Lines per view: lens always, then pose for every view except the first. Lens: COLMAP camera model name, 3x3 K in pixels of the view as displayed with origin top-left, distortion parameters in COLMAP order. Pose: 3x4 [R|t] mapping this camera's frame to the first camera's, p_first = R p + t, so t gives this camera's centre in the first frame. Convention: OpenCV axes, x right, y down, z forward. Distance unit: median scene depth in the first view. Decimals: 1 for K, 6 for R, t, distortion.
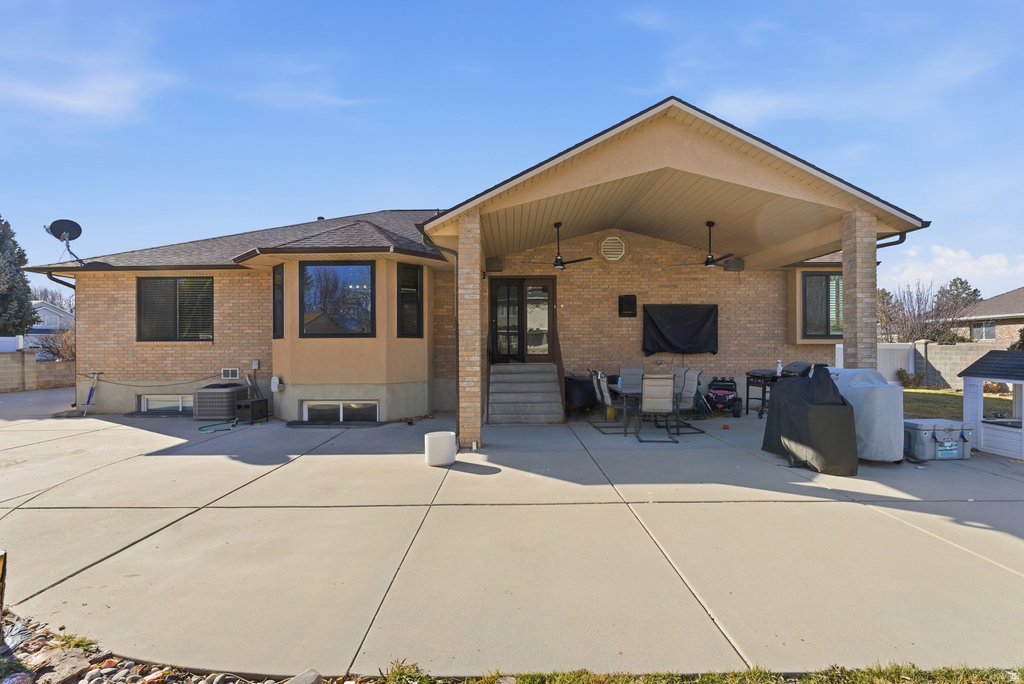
lens RADIAL K [[448.8, 0, 507.3], [0, 448.8, 343.3], [0, 0, 1]] dist [-0.001839, 0.000166]
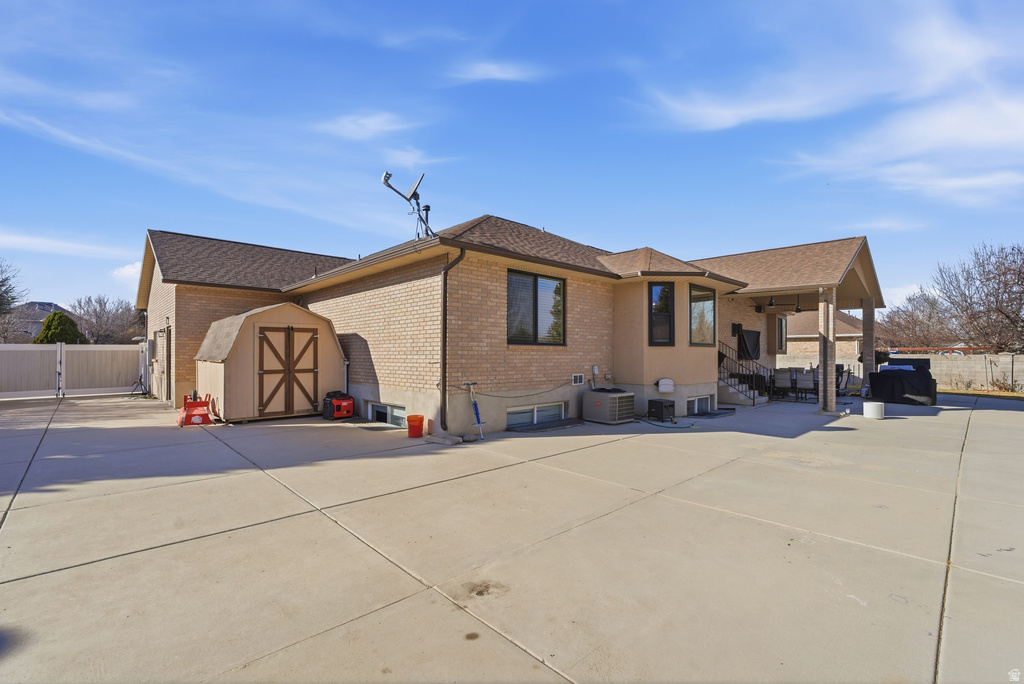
lens RADIAL K [[448.8, 0, 506.5], [0, 448.8, 347.9], [0, 0, 1]] dist [-0.001839, 0.000166]
pose [[0.721157, 0.017114, 0.692561, -1.417011], [-0.023119, 0.999733, -0.000630, 0.002989], [-0.692386, -0.015557, 0.721359, 0.394205]]
